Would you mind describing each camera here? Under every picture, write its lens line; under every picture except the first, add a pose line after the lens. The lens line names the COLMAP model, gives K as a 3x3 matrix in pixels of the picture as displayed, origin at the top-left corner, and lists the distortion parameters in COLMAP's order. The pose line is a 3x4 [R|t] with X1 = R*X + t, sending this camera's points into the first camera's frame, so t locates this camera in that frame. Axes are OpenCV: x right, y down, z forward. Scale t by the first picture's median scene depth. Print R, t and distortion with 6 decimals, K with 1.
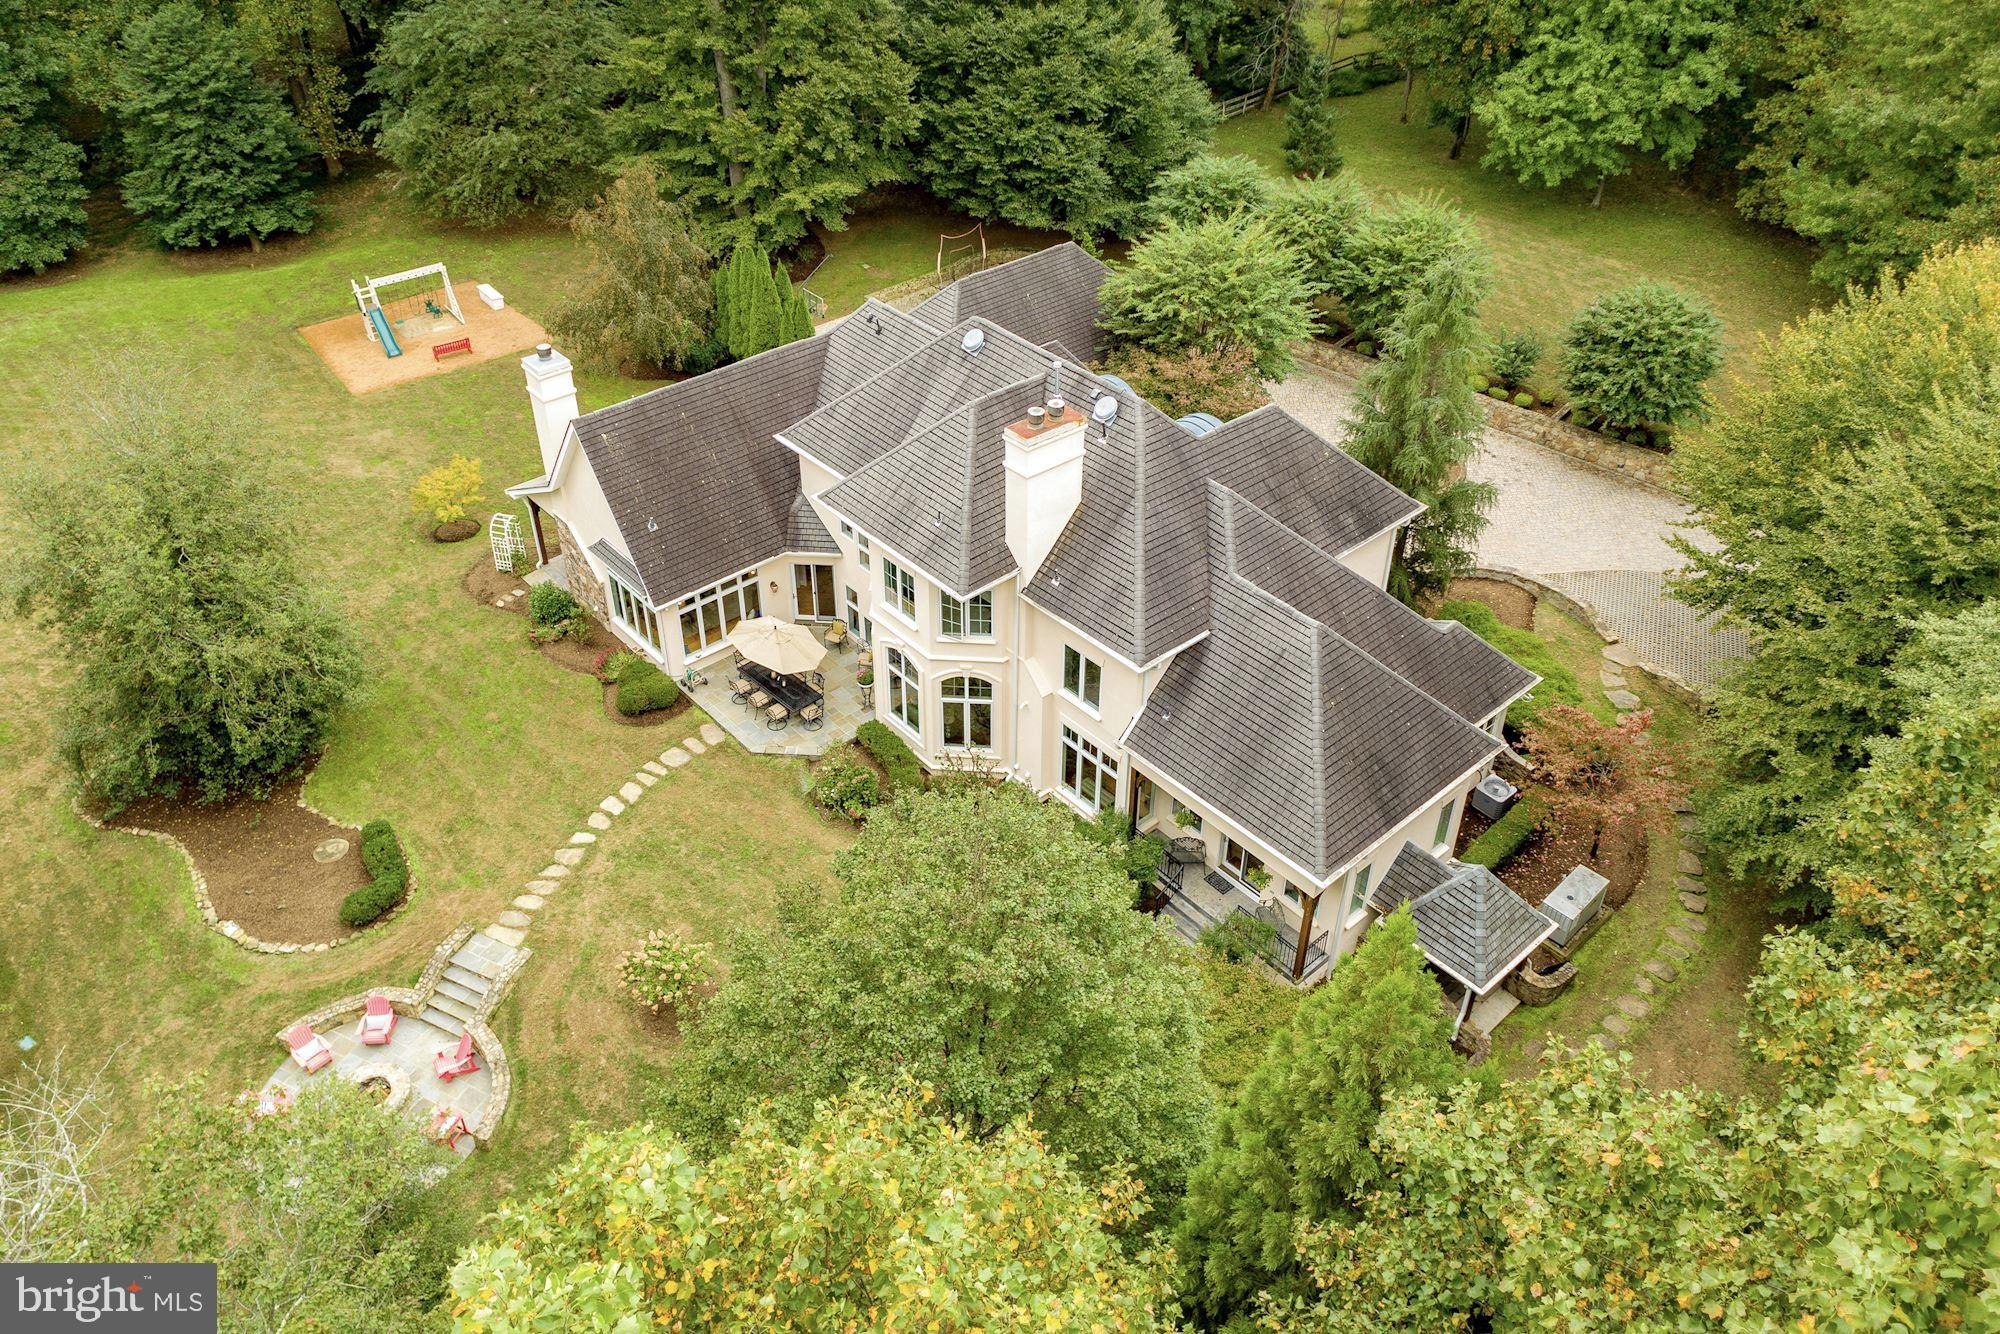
lens RADIAL K [[1508.7, 0, 997.0], [0, 1508.7, 606.9], [0, 0, 1]] dist [0.023032, 0.008900]
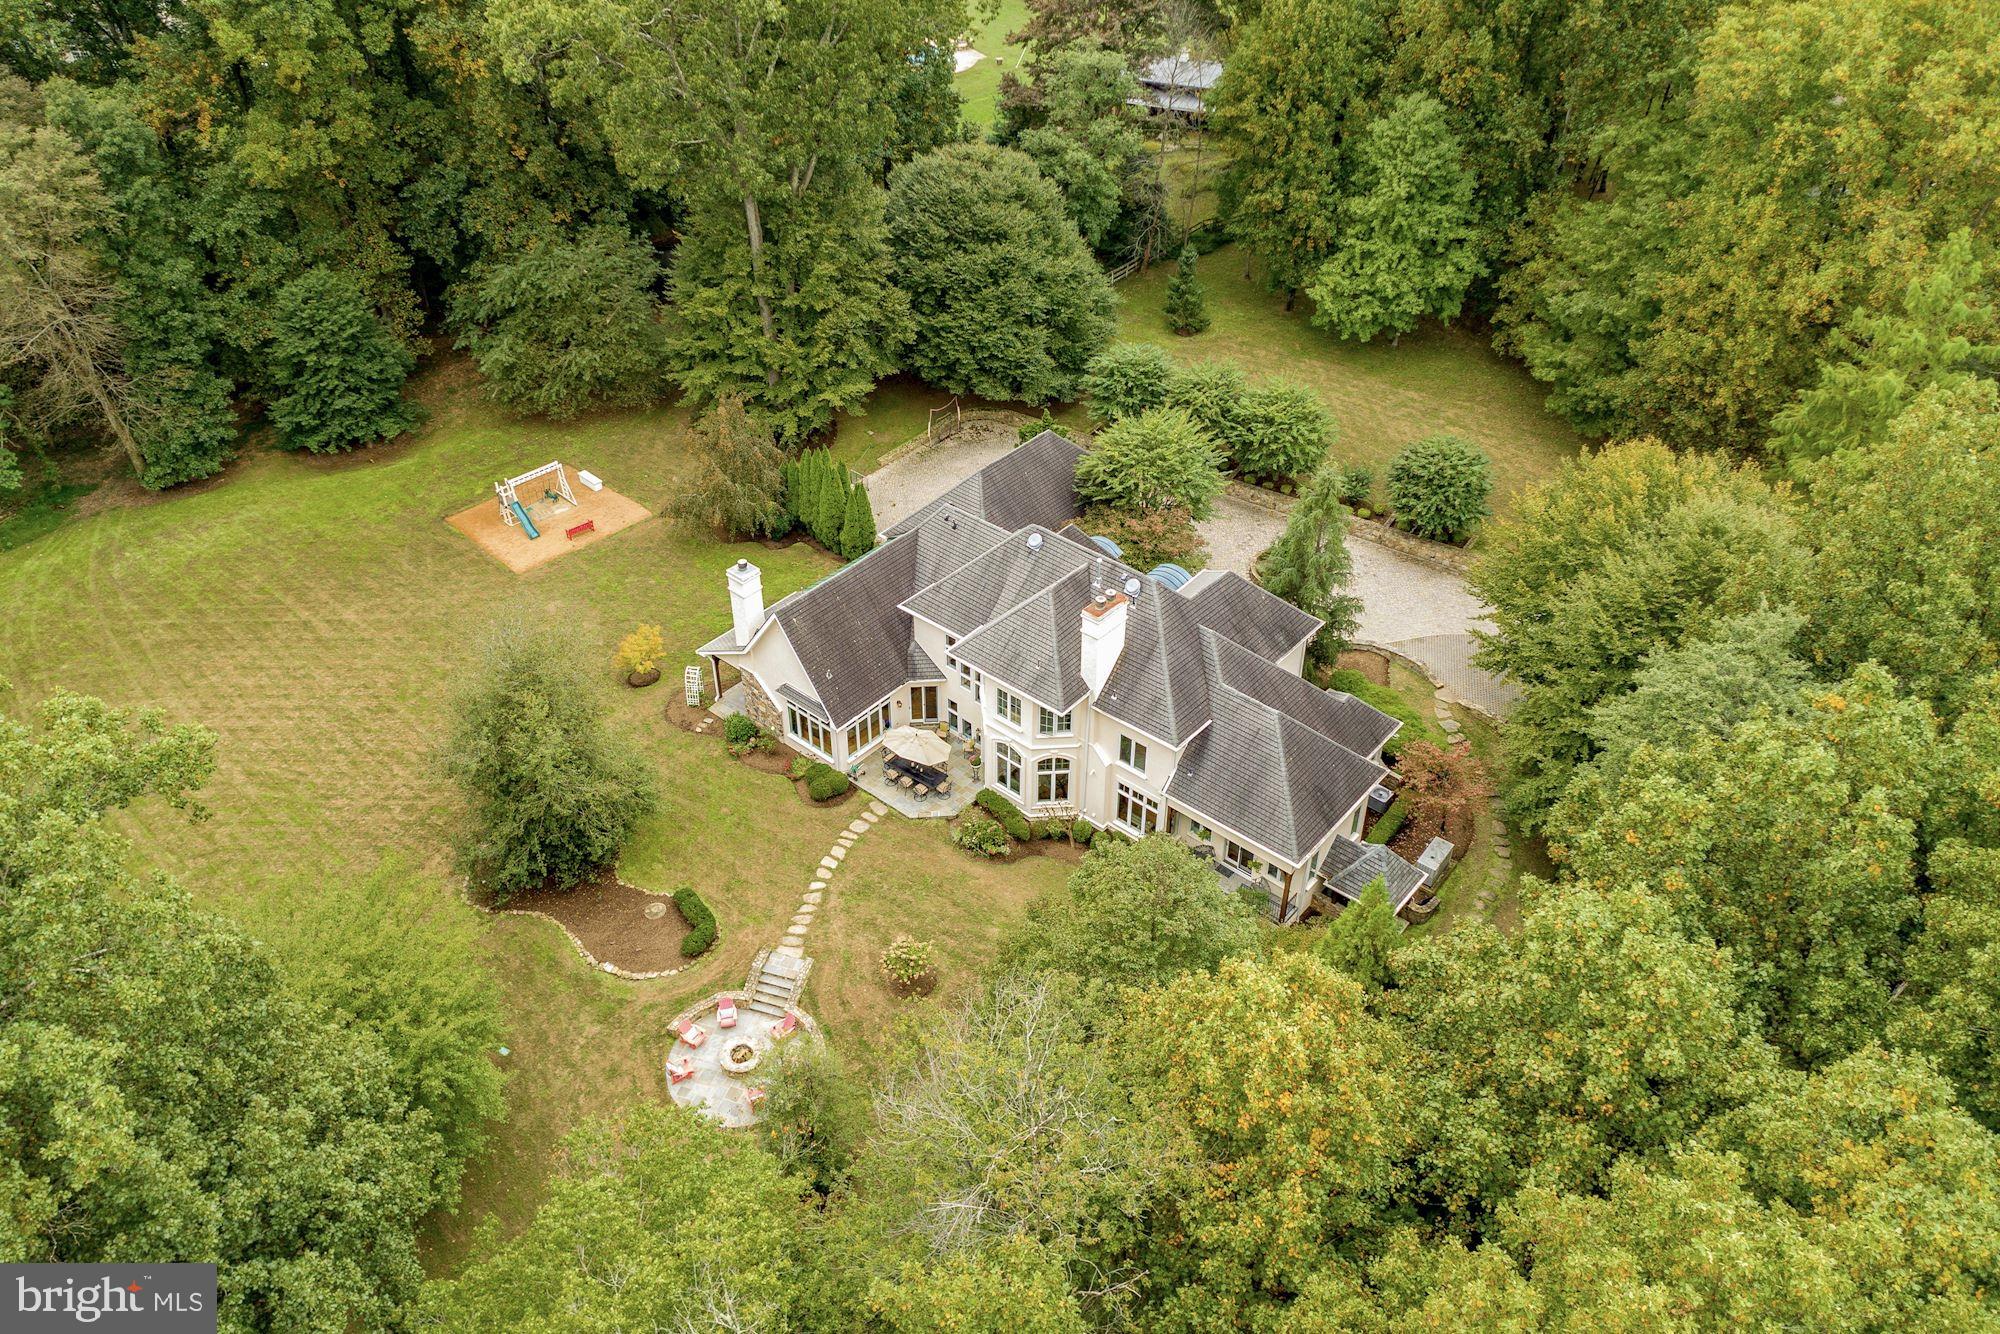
lens RADIAL K [[1508.7, 0, 997.0], [0, 1508.7, 606.9], [0, 0, 1]] dist [0.023032, 0.008900]
pose [[0.989627, -0.085952, 0.115115, -0.191962], [0.085788, 0.996293, 0.006382, -0.097798], [-0.115237, 0.003560, 0.993332, -0.435347]]
